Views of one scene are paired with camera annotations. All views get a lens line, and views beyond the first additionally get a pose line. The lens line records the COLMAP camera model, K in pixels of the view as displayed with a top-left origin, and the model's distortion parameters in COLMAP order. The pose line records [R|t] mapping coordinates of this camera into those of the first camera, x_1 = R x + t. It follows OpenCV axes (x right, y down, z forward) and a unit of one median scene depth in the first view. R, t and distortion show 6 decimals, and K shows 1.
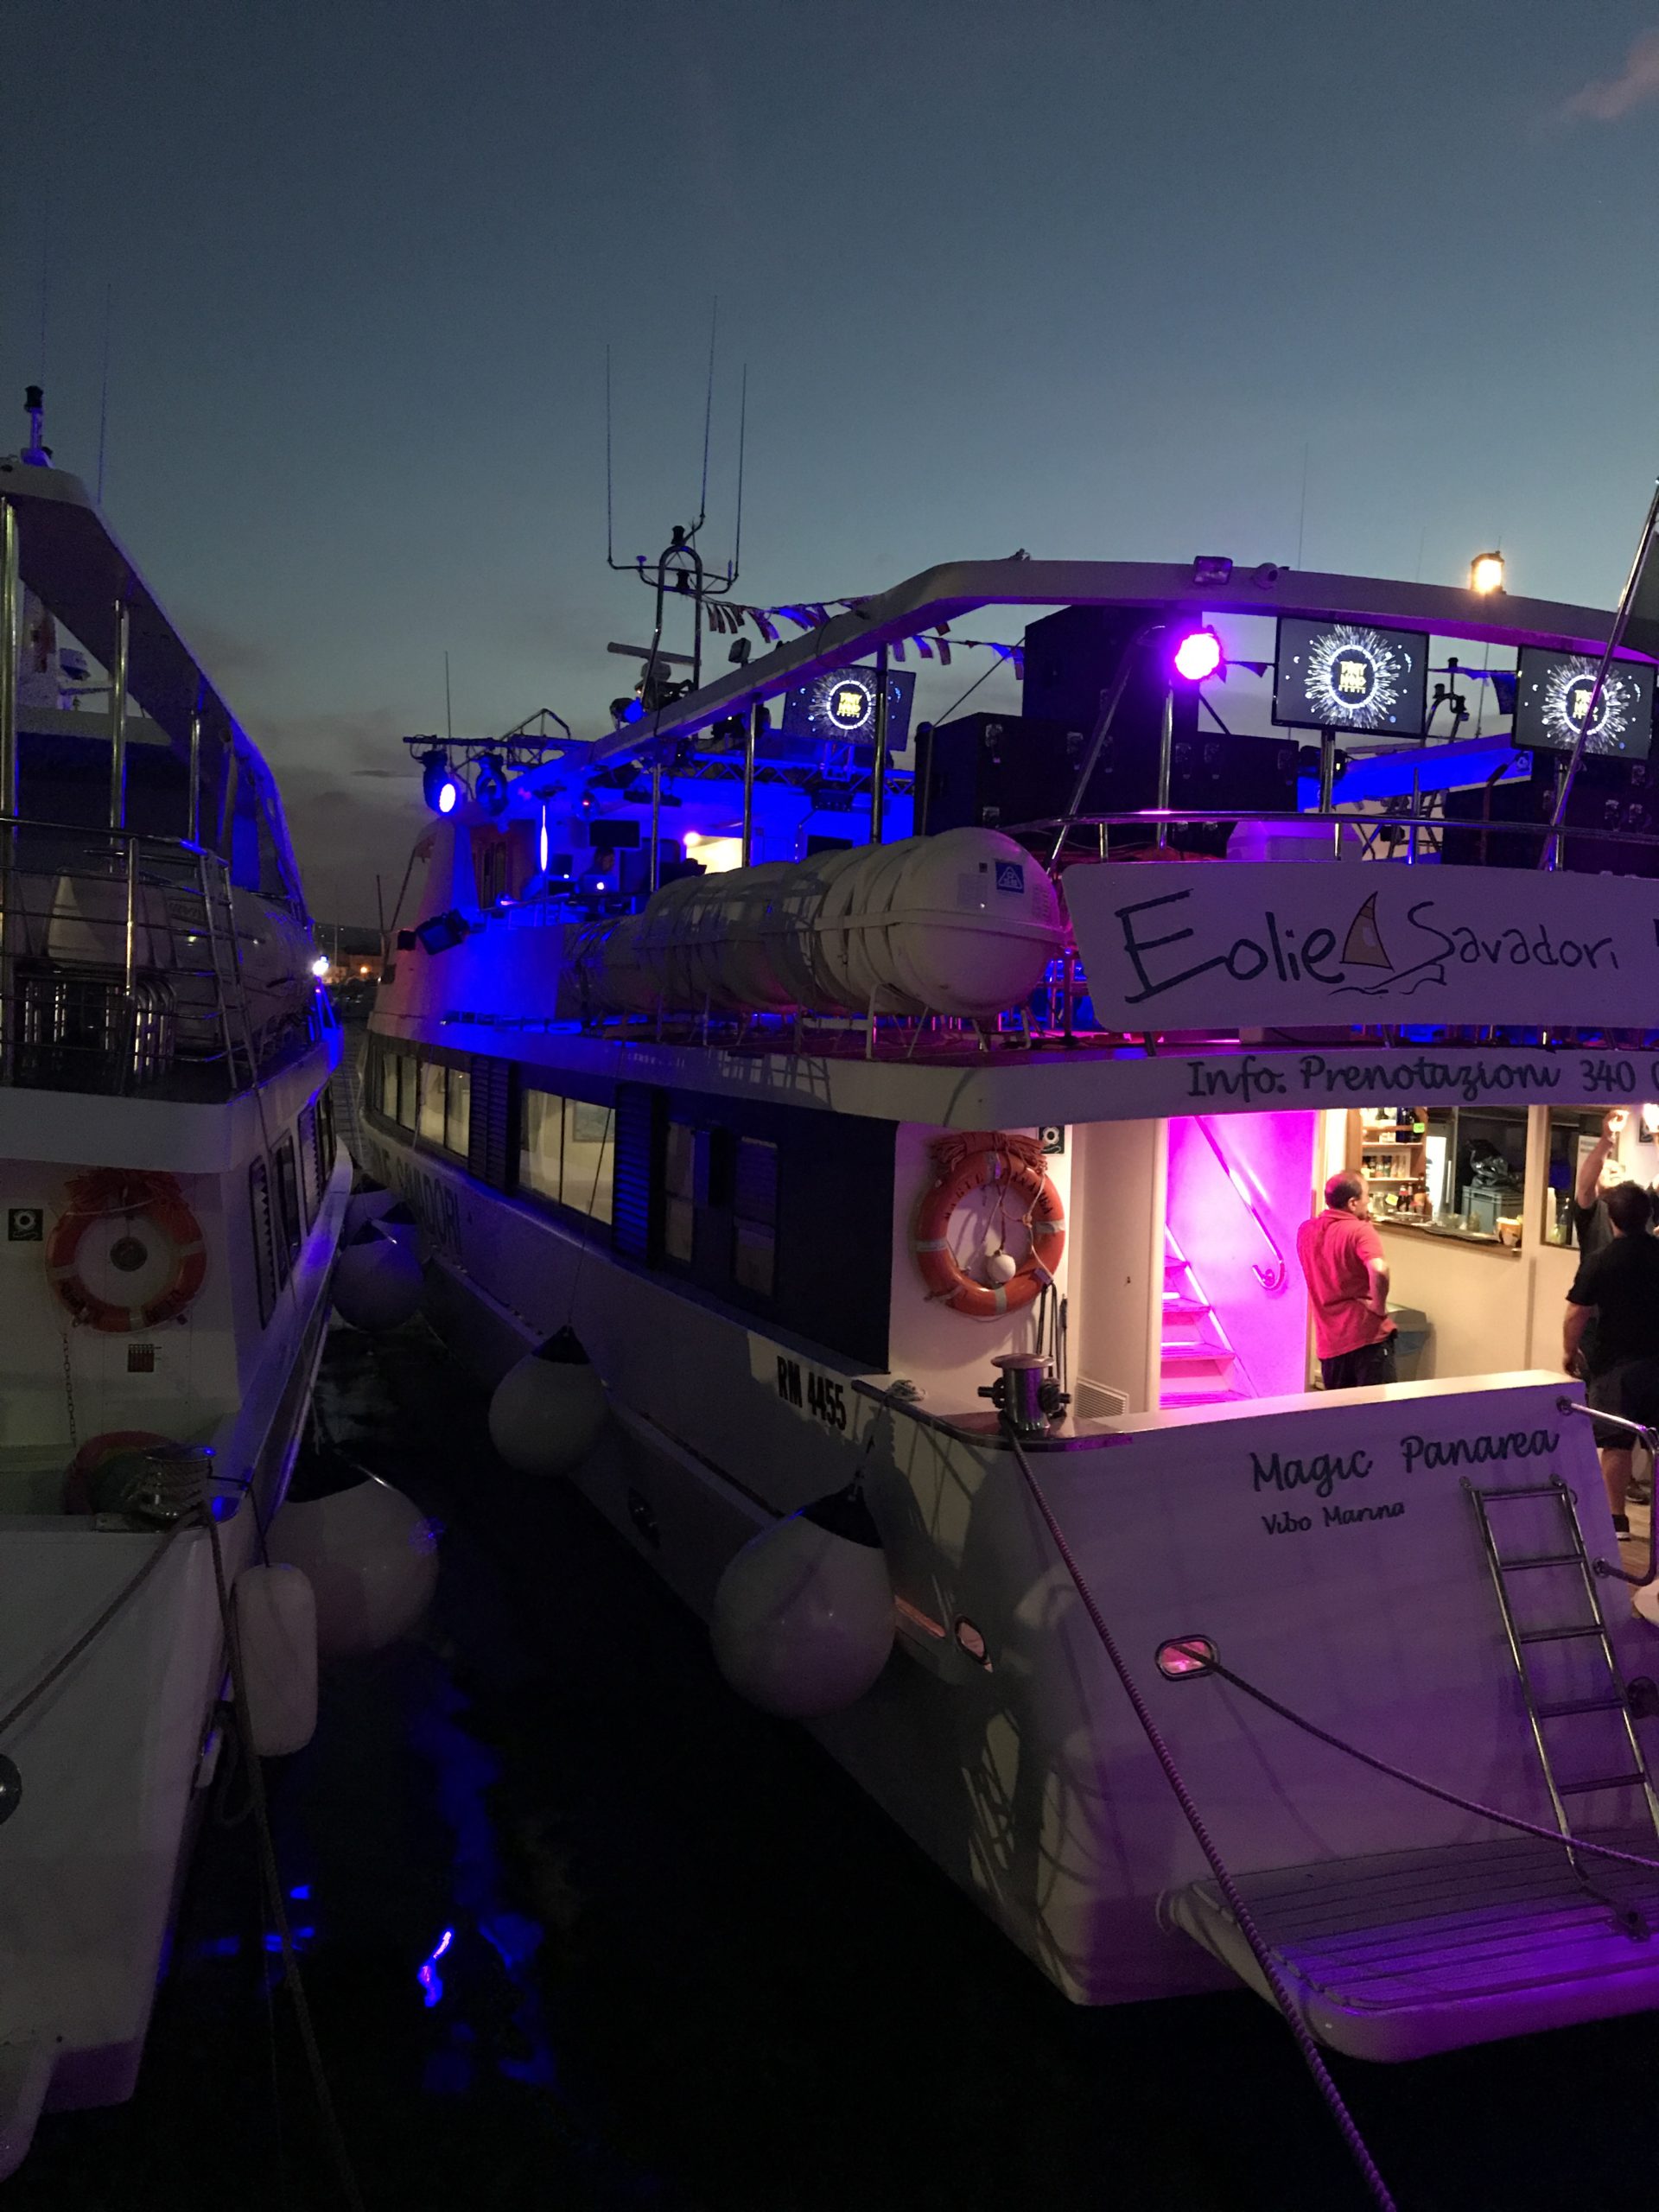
lens RADIAL K [[1842.8, 0, 829.5], [0, 1842.8, 1106.0], [0, 0, 1]] dist [0.126042, -0.354432]
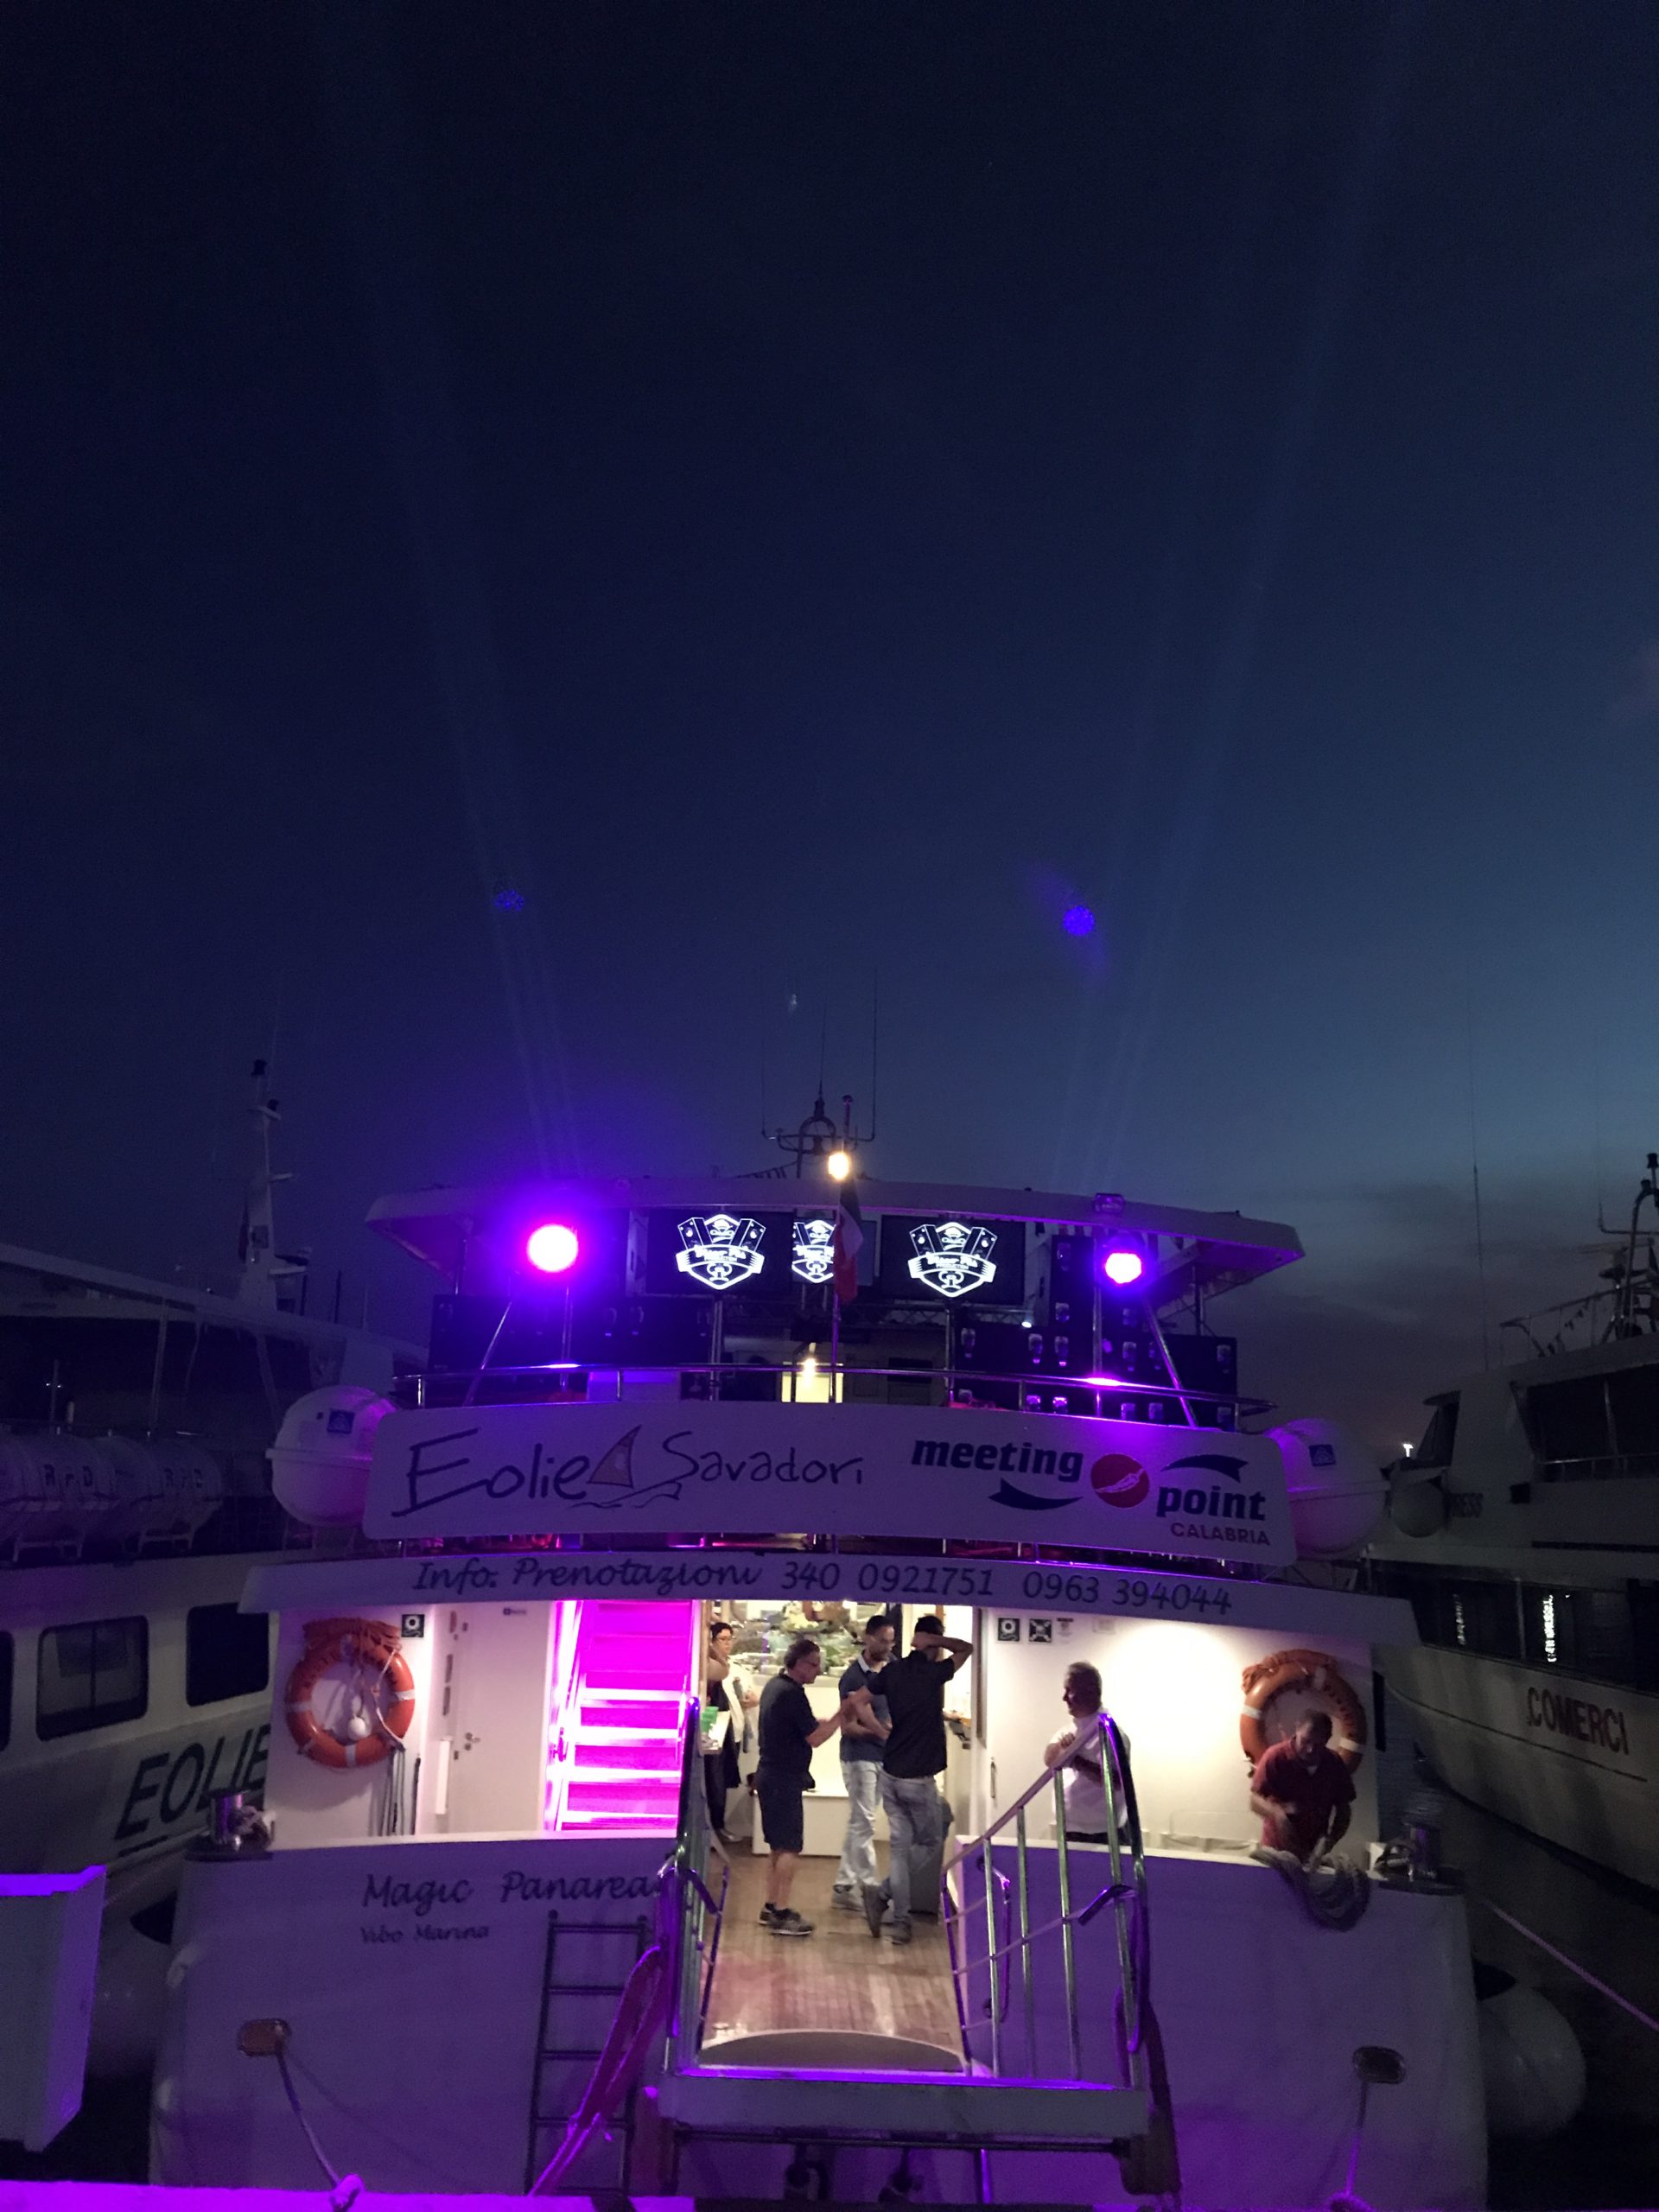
lens RADIAL K [[1842.8, 0, 829.5], [0, 1842.8, 1106.0], [0, 0, 1]] dist [0.126042, -0.354432]
pose [[0.942564, -0.075971, -0.325273, 0.882070], [-0.013977, 0.963969, -0.265647, 0.010224], [0.333734, 0.254936, 0.907540, -0.179085]]
